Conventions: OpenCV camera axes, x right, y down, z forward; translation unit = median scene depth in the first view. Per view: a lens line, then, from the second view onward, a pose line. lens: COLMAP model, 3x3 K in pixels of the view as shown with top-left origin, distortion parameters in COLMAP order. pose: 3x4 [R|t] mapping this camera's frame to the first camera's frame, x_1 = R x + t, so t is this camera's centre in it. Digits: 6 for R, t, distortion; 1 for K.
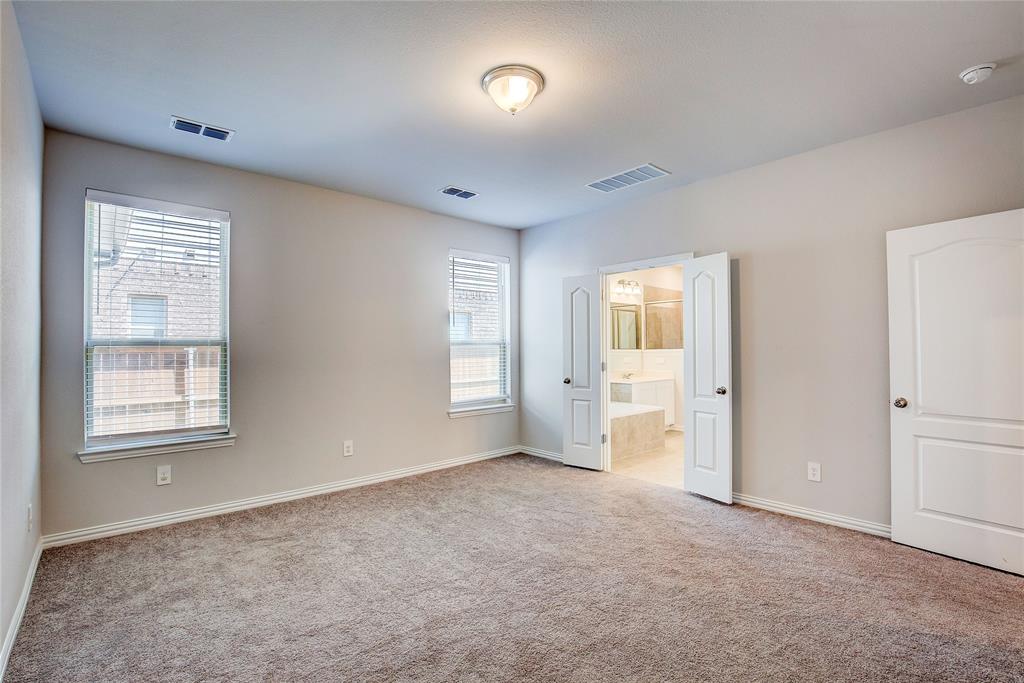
lens RADIAL K [[465.6, 0, 509.9], [0, 465.6, 342.6], [0, 0, 1]] dist [-0.035310, 0.006318]
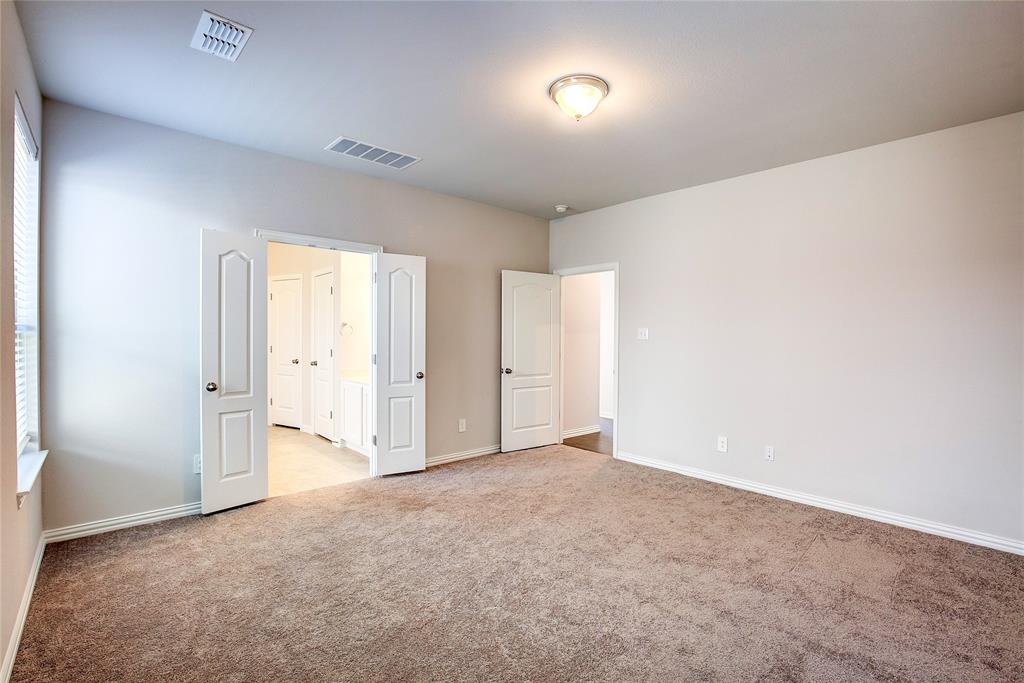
lens RADIAL K [[465.6, 0, 506.6], [0, 465.6, 342.9], [0, 0, 1]] dist [-0.035310, 0.006318]
pose [[0.004648, -0.008778, 0.999951, -0.557359], [-0.017591, 0.999806, 0.008859, 0.006532], [-0.999834, -0.017631, 0.004493, 0.610871]]
